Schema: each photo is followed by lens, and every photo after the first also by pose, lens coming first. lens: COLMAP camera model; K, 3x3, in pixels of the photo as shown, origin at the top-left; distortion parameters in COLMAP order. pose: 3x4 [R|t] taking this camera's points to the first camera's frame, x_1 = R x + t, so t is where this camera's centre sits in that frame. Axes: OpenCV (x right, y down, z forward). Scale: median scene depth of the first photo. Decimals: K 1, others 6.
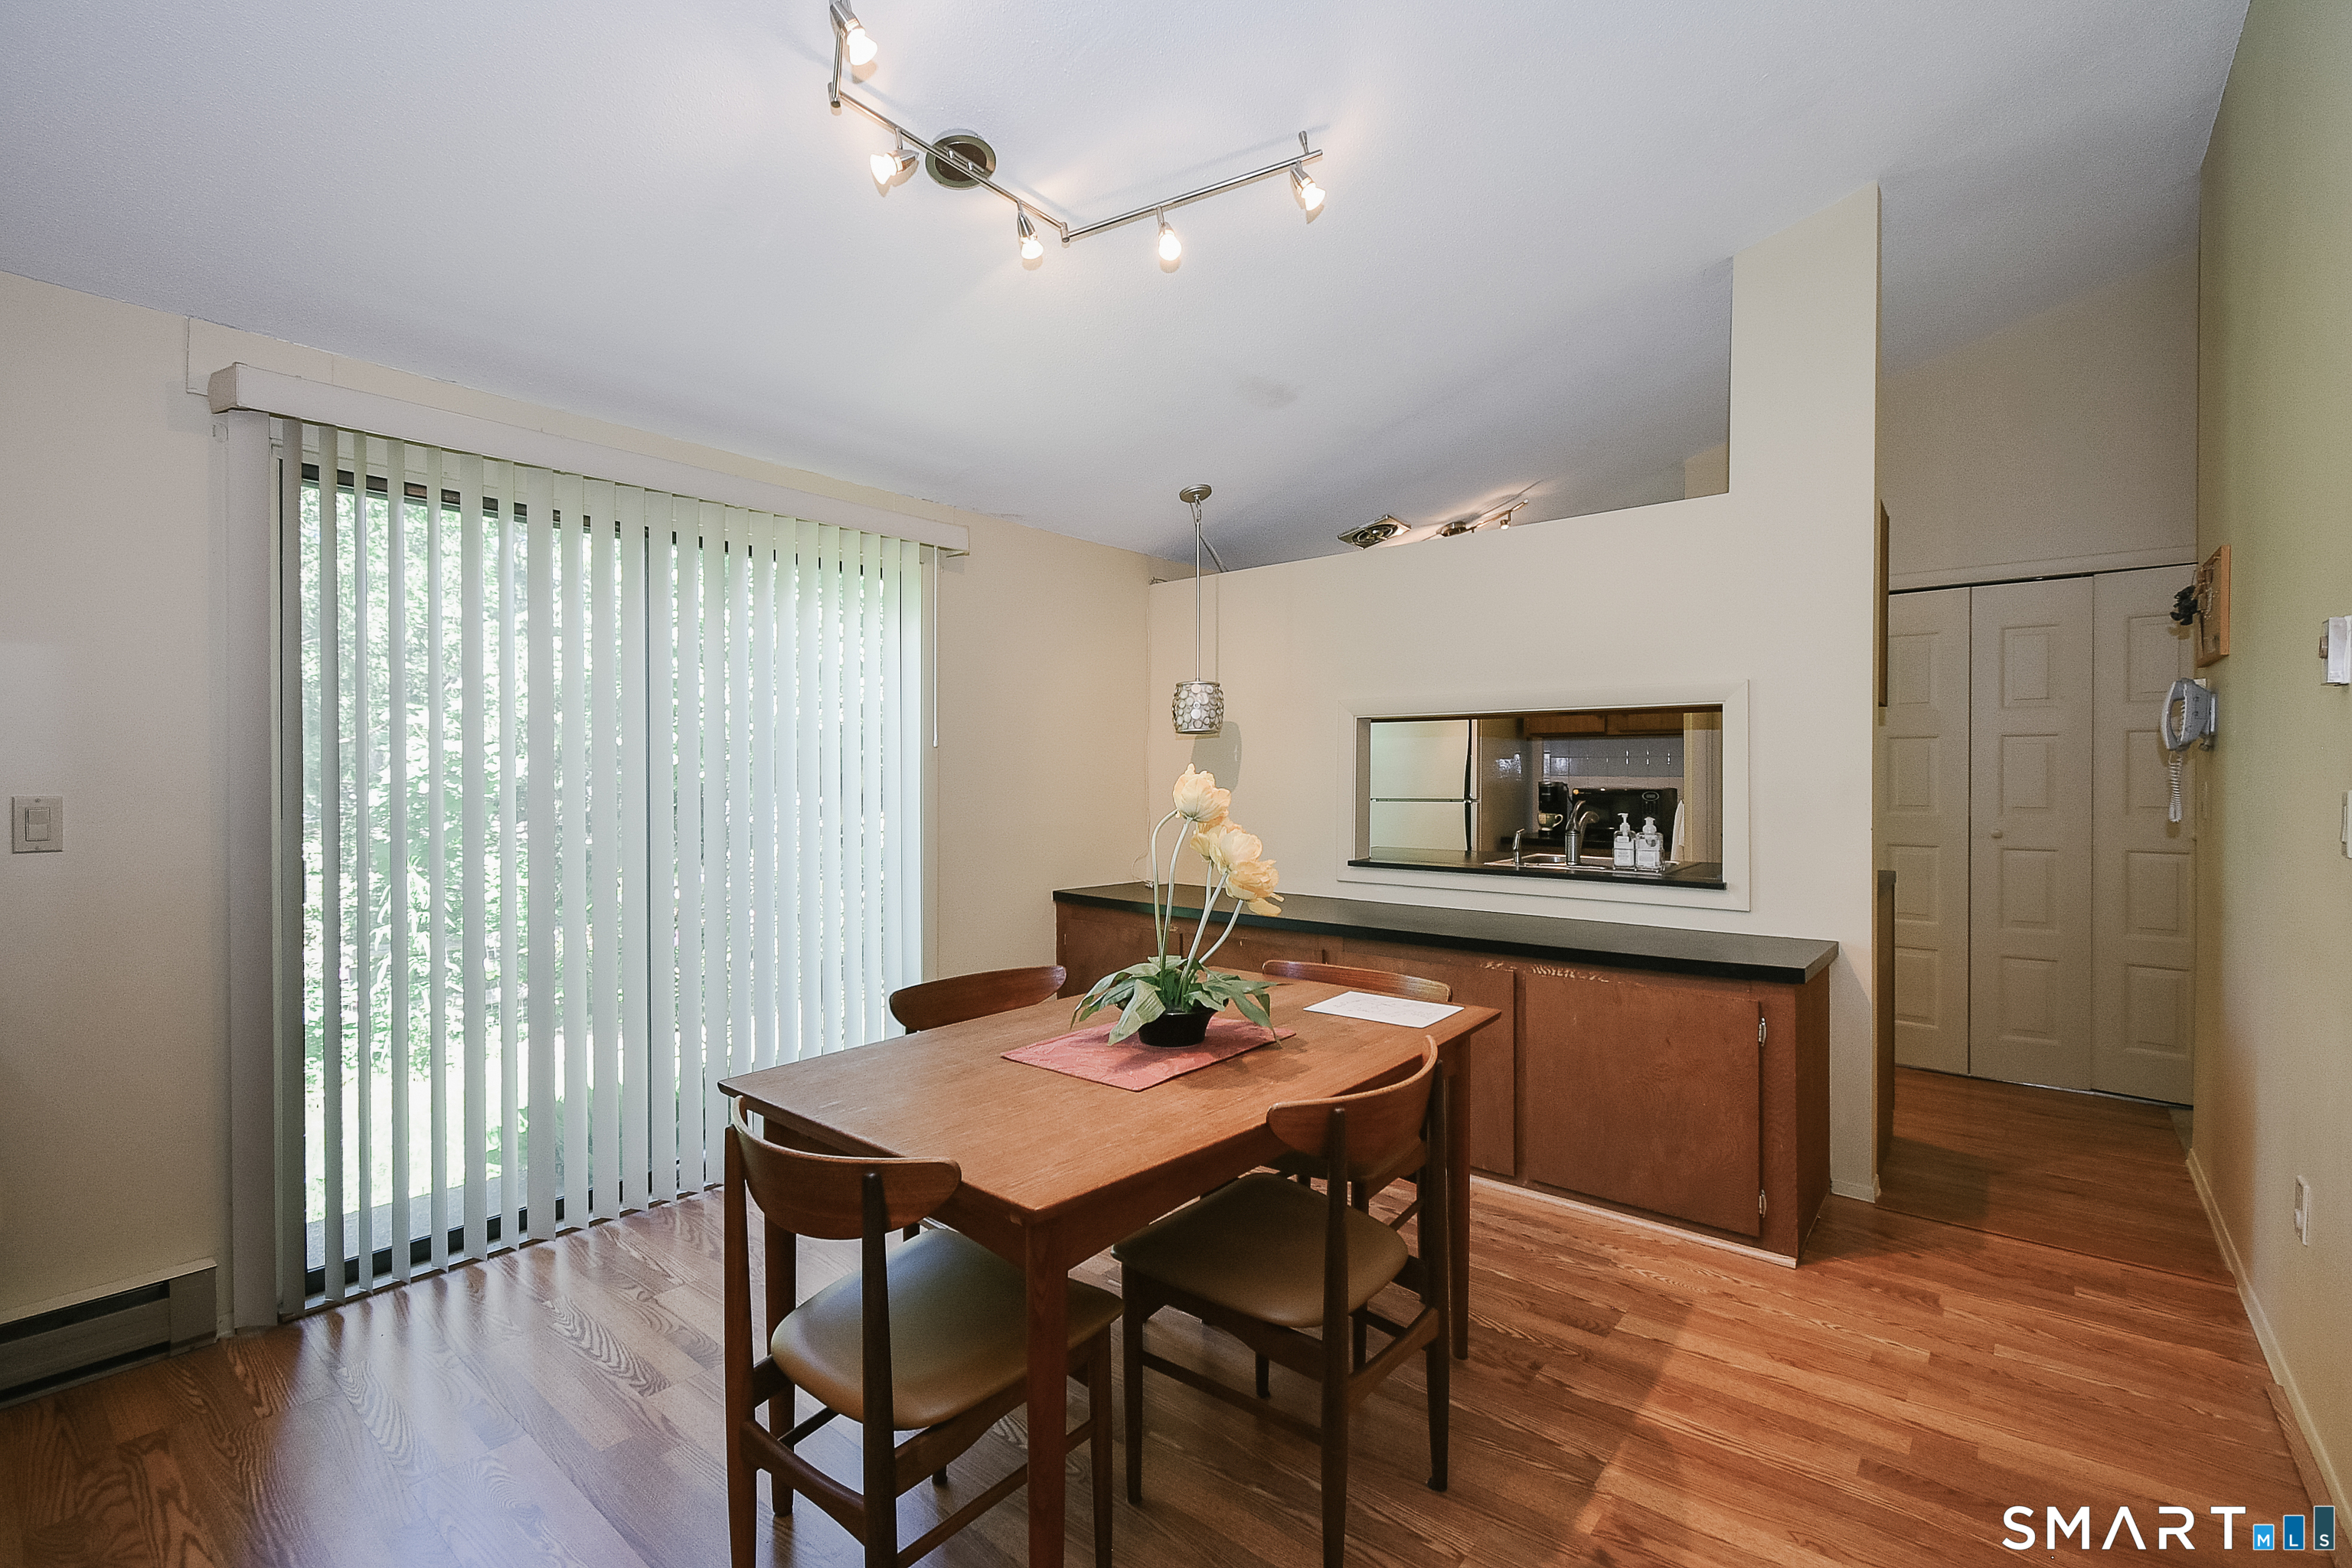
lens RADIAL K [[1033.1, 0, 1176.0], [0, 1033.1, 784.0], [0, 0, 1]] dist [-0.002370, -0.000504]
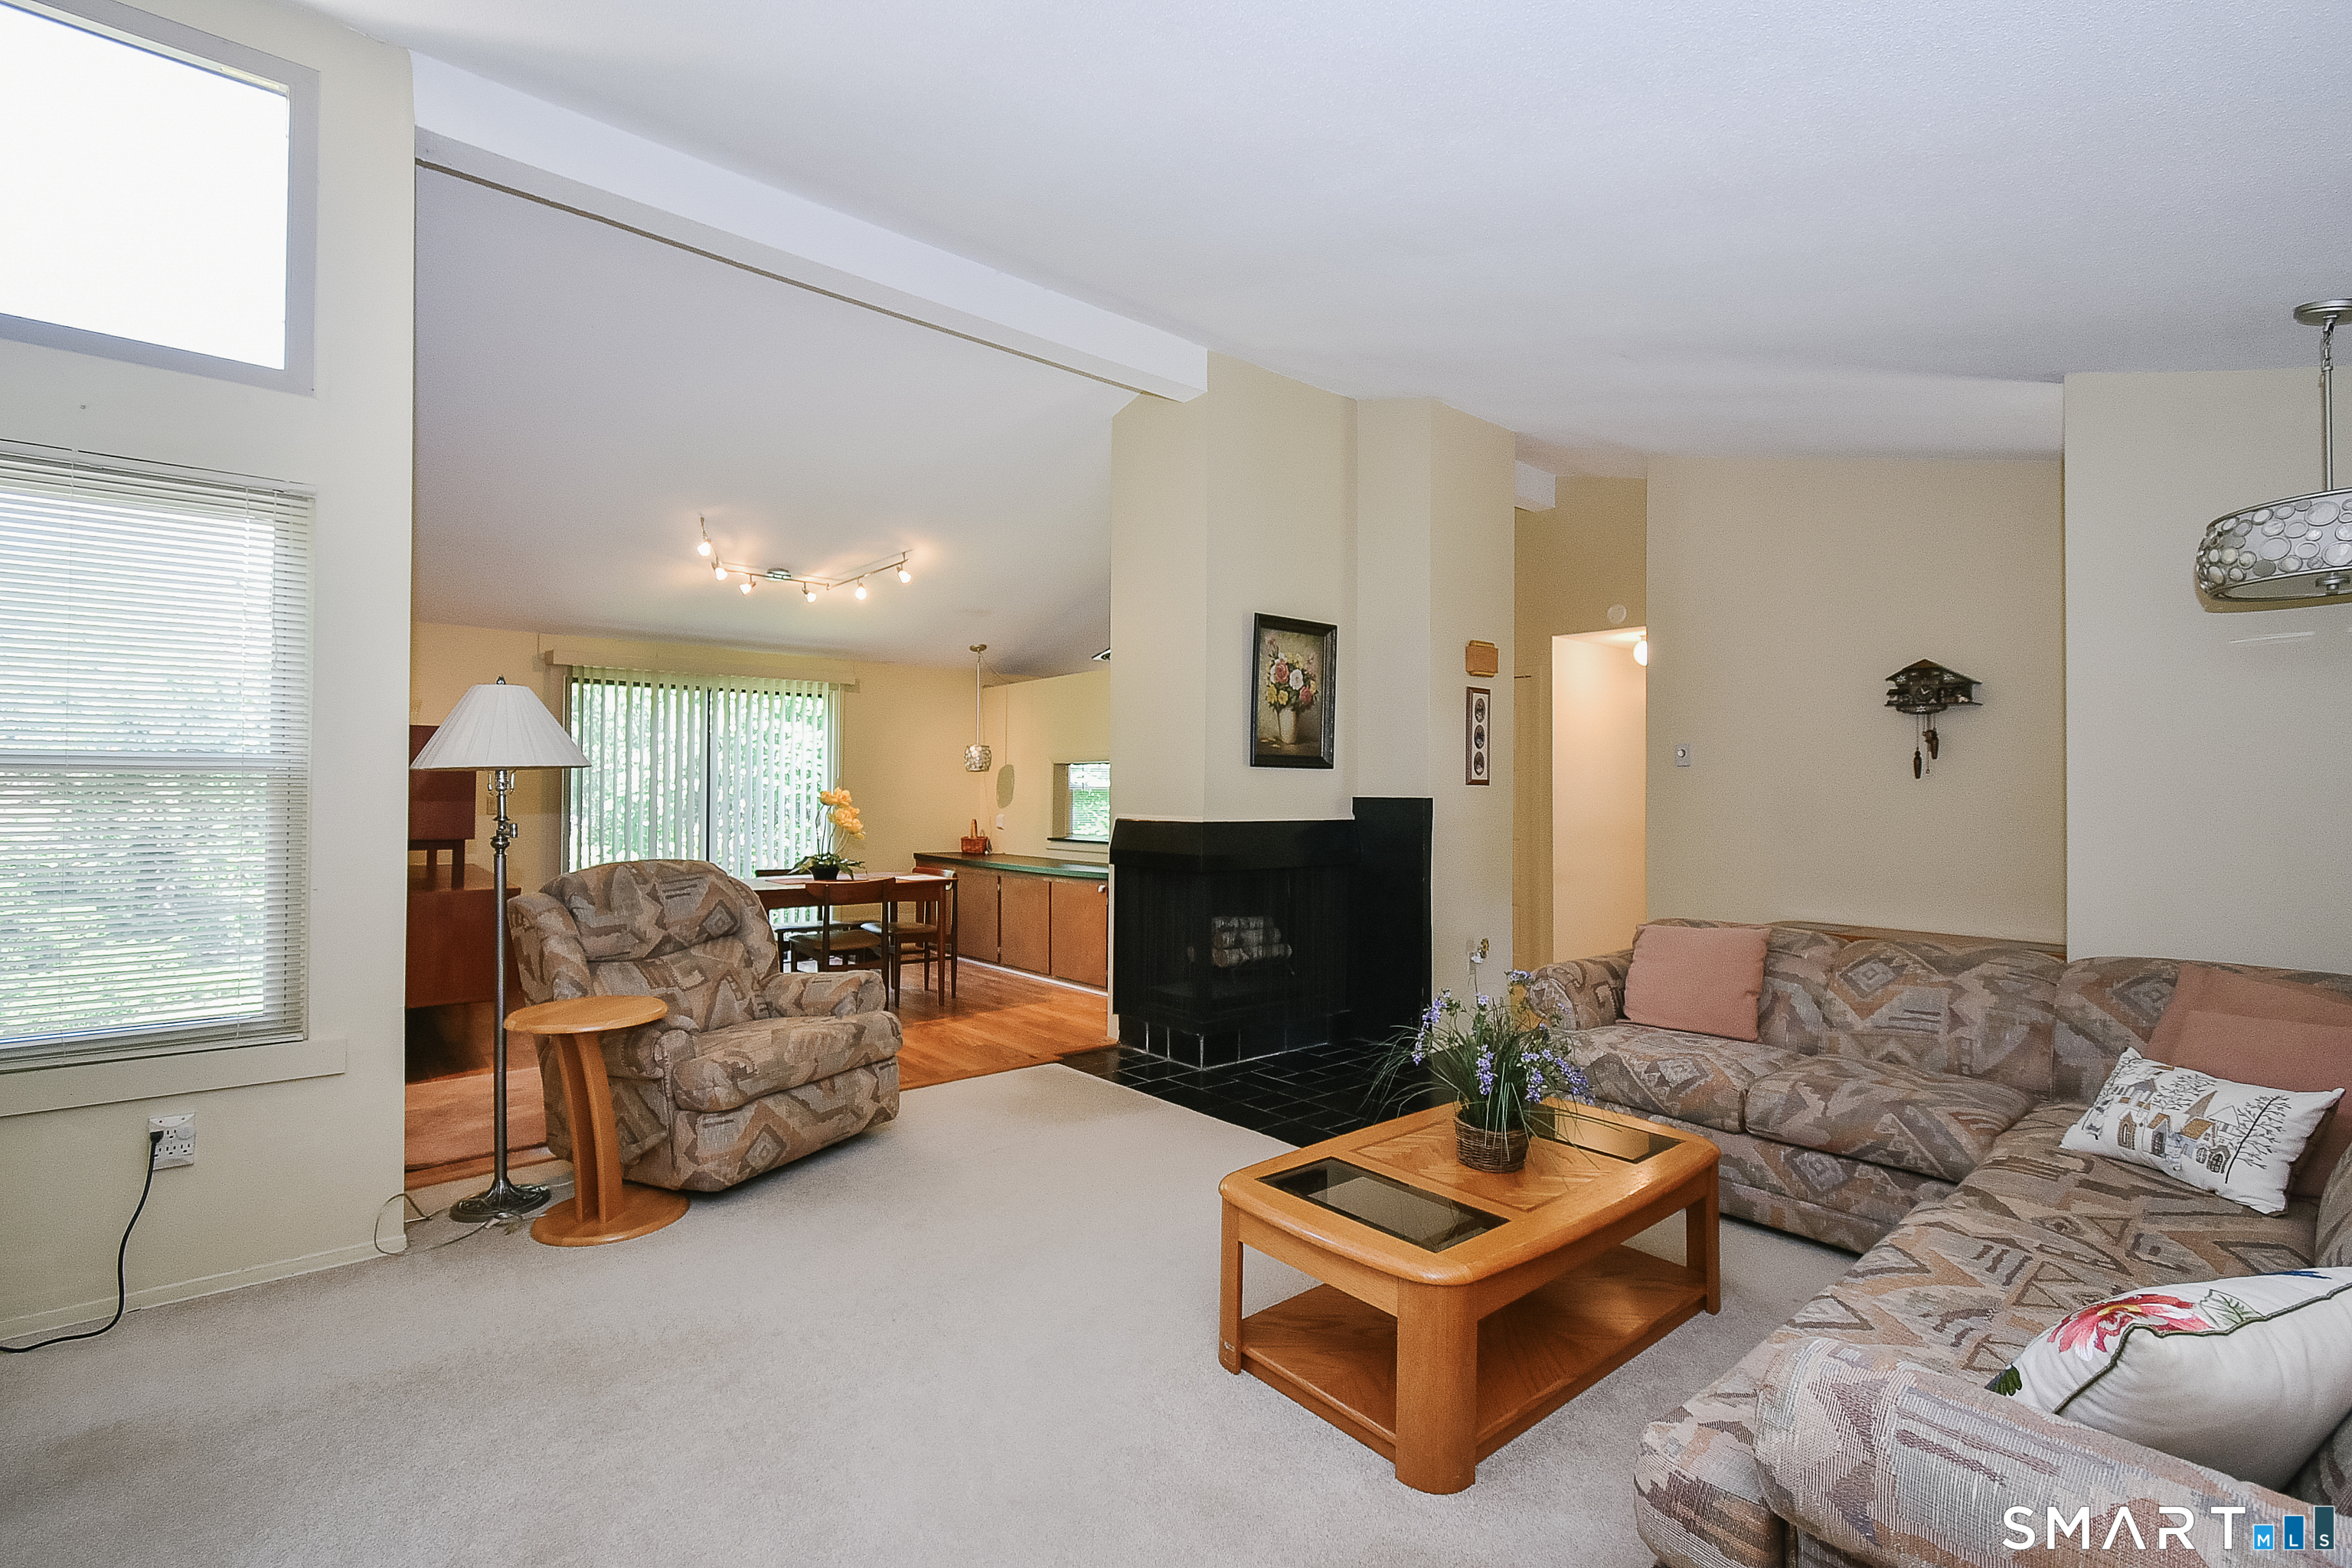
lens RADIAL K [[1046.1, 0, 1182.2], [0, 1046.1, 779.8], [0, 0, 1]] dist [0.000016, -0.004630]
pose [[0.983872, 0.003504, -0.178840, 1.129060], [-0.007532, 0.999733, -0.021844, 0.010456], [0.178716, 0.022839, 0.983636, -1.304533]]
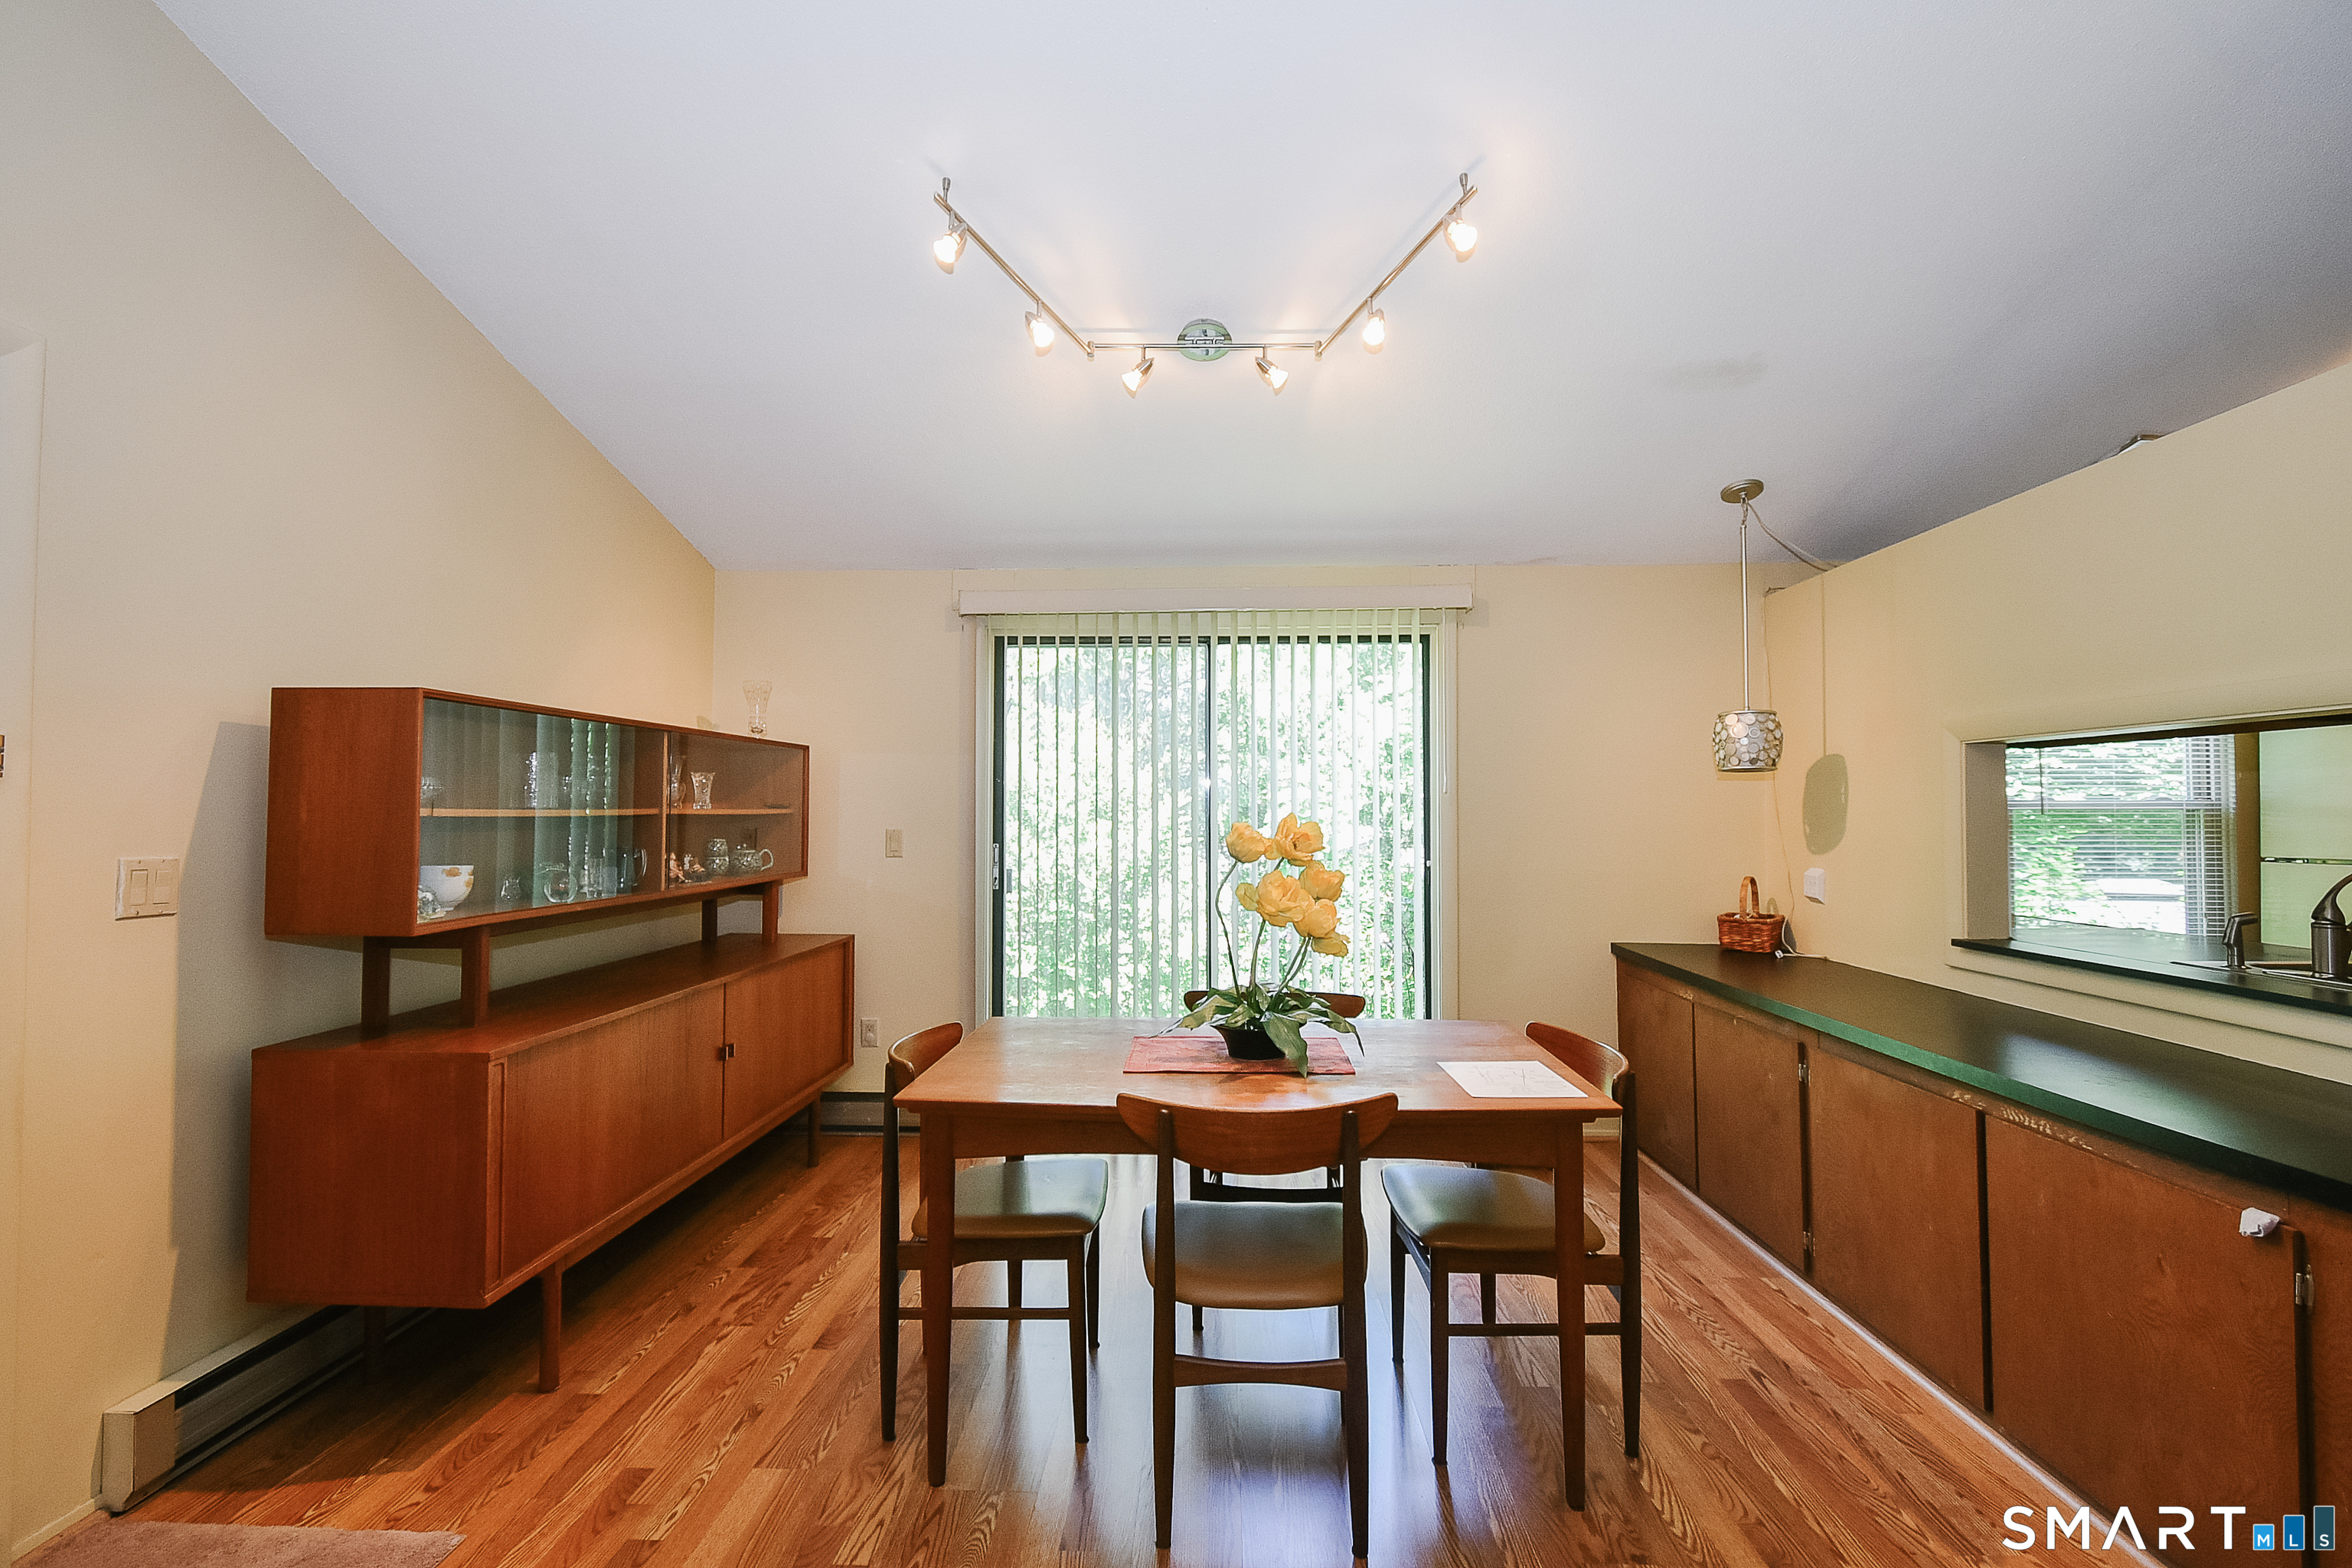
lens RADIAL K [[1046.1, 0, 1182.2], [0, 1046.1, 779.8], [0, 0, 1]] dist [0.000016, -0.004630]
pose [[0.606231, -0.025271, -0.794887, 0.632662], [-0.009491, 0.999194, -0.039004, -0.005946], [0.795232, 0.031190, 0.605502, 0.165092]]
